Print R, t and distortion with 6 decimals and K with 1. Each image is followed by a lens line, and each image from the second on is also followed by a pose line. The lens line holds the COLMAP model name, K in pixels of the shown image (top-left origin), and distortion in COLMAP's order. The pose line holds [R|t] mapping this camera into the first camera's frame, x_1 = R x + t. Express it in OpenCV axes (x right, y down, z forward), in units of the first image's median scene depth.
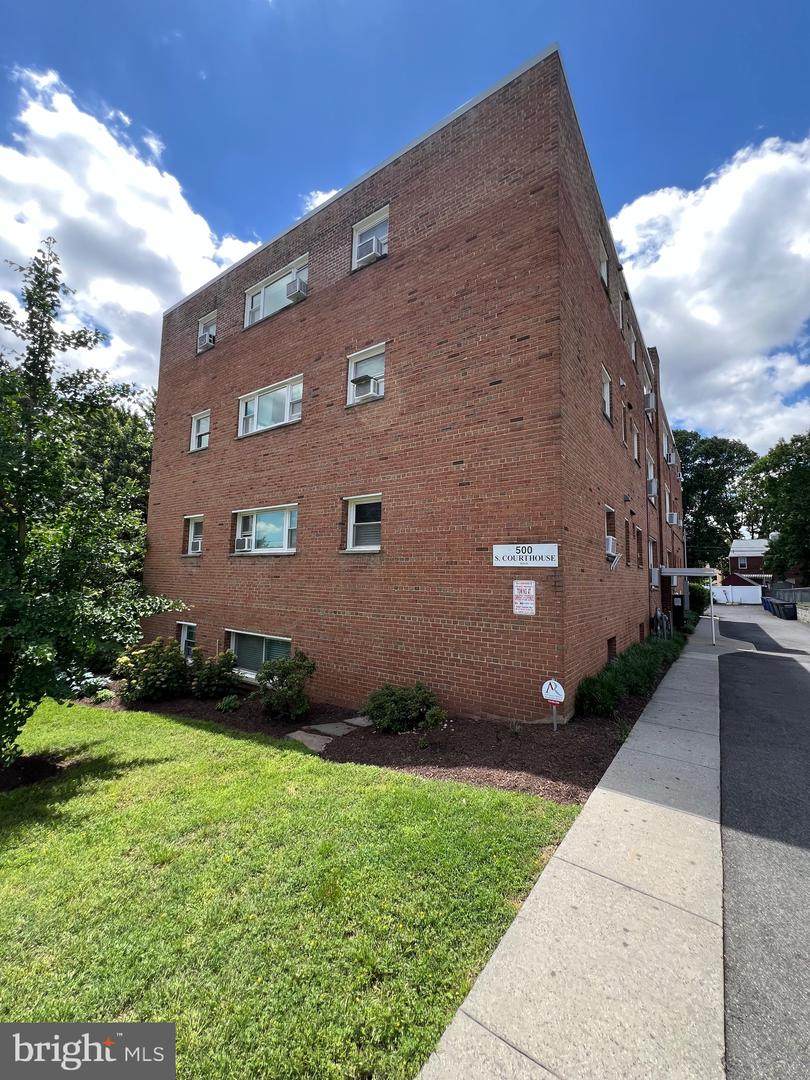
lens RADIAL K [[434.3, 0, 408.6], [0, 434.3, 535.9], [0, 0, 1]] dist [-0.003516, -0.000105]
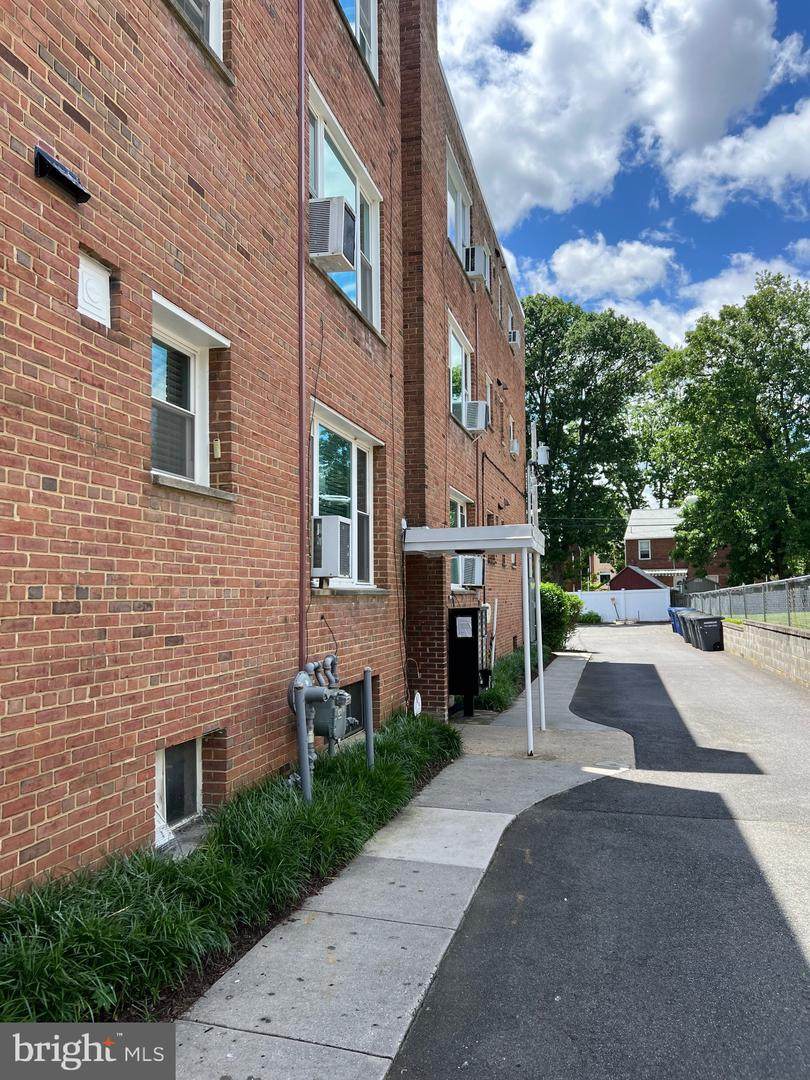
lens RADIAL K [[808.0, 0, 398.7], [0, 808.0, 543.7], [0, 0, 1]] dist [0.005606, -0.000559]
pose [[0.938523, -0.009741, 0.345080, 0.134023], [-0.002469, 0.999387, 0.034928, 0.023117], [-0.345209, -0.033633, 0.937923, 0.154341]]
